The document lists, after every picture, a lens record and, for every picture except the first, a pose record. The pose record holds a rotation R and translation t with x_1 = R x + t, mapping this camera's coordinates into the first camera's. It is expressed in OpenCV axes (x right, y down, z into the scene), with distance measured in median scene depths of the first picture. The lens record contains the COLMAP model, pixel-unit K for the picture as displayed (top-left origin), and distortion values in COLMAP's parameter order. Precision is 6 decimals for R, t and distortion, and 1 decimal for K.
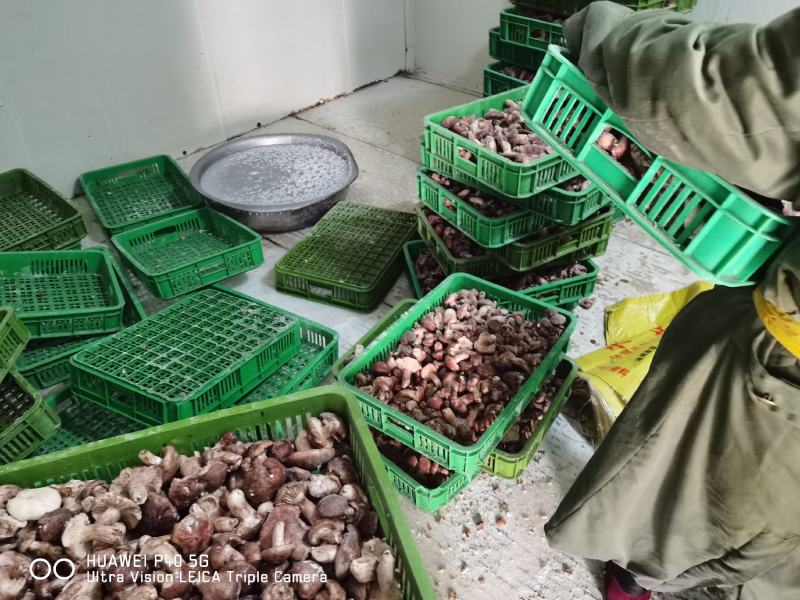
lens RADIAL K [[628.6, 0, 400.0], [0, 628.6, 300.0], [0, 0, 1]] dist [0.001601, 0.005961]
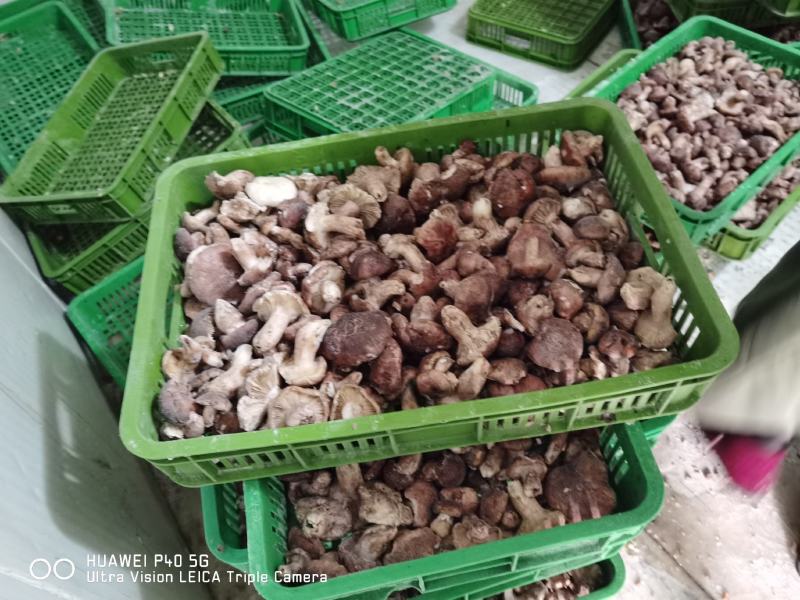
lens RADIAL K [[628.6, 0, 400.0], [0, 628.6, 300.0], [0, 0, 1]] dist [0.001601, 0.005961]
pose [[0.972127, 0.125391, -0.198105, -0.088928], [-0.058846, 0.948411, 0.311534, 0.083183], [0.226949, -0.291193, 0.929355, 0.057578]]
